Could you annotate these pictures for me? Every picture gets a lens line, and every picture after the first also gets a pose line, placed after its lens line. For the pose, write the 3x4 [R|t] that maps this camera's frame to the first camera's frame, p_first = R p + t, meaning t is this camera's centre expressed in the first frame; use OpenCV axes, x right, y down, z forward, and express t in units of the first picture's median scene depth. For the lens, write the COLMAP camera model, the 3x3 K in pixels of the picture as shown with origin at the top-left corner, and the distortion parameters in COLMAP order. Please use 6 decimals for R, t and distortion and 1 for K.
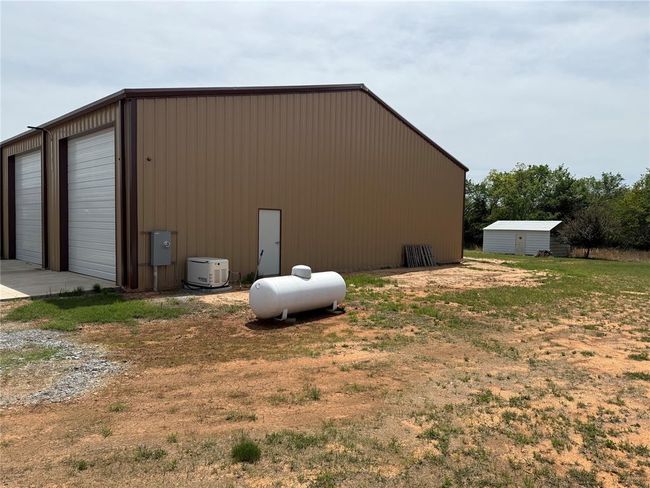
lens RADIAL K [[451.1, 0, 324.5], [0, 451.1, 245.8], [0, 0, 1]] dist [0.064140, -0.003241]
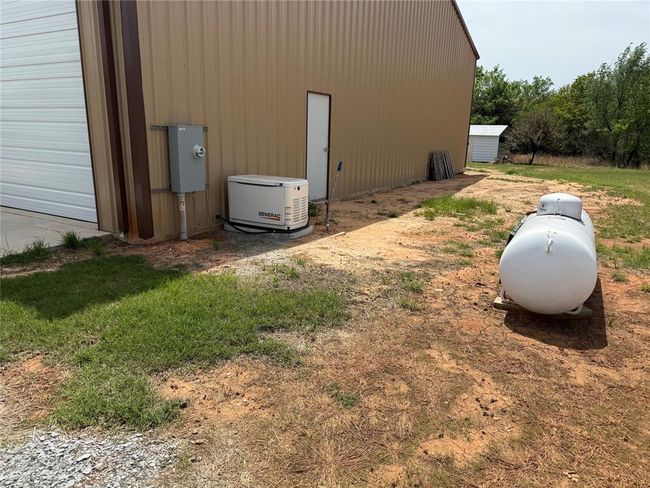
lens RADIAL K [[451.1, 0, 325.6], [0, 451.1, 242.4], [0, 0, 1]] dist [0.064140, -0.003241]
pose [[0.973470, -0.040279, 0.225243, -0.316899], [-0.005106, 0.980315, 0.197374, -0.004137], [-0.228759, -0.193287, 0.954101, 0.431819]]
